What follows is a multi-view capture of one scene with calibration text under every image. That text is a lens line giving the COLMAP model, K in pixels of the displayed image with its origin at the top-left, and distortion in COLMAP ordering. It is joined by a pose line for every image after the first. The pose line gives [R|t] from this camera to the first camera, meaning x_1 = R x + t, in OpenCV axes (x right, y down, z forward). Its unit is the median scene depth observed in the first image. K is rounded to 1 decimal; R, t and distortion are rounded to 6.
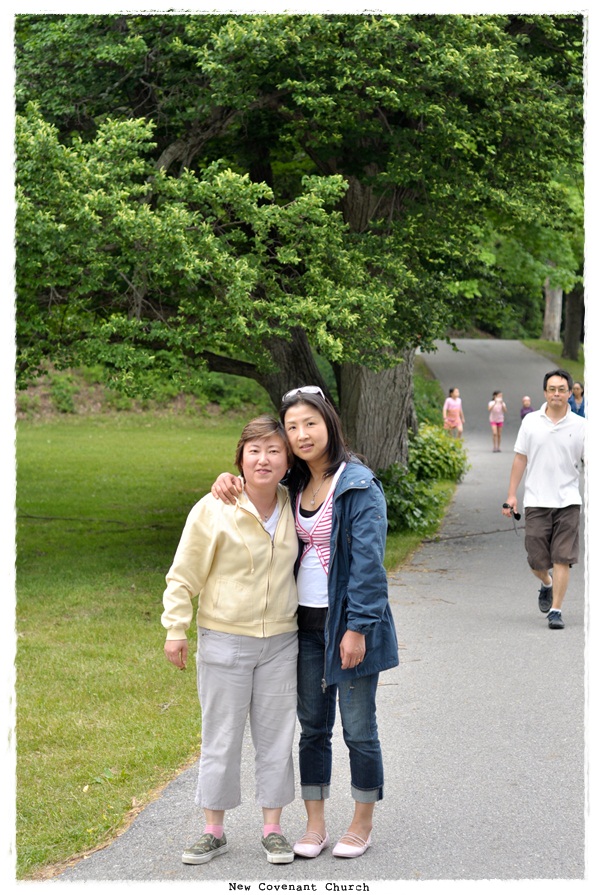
lens RADIAL K [[1844.5, 0, 298.7], [0, 1844.5, 446.6], [0, 0, 1]] dist [-0.105001, 0.000000]
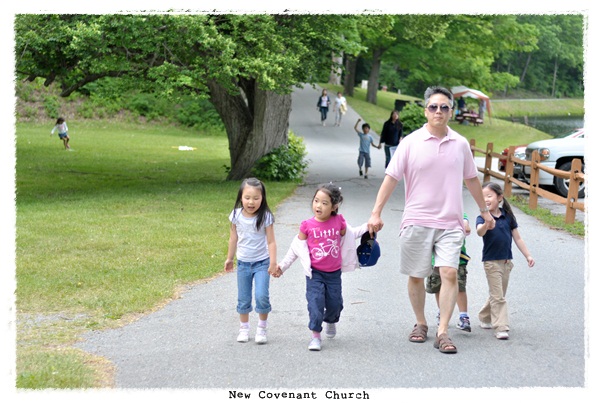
lens RADIAL K [[1236.5, 0, 300.4], [0, 1236.5, 202.0], [0, 0, 1]] dist [-0.105001, 0.000000]
pose [[0.992456, 0.022215, 0.120570, -0.108090], [-0.026978, 0.998913, 0.038018, 0.024417], [-0.119594, -0.040984, 0.991977, -0.358279]]
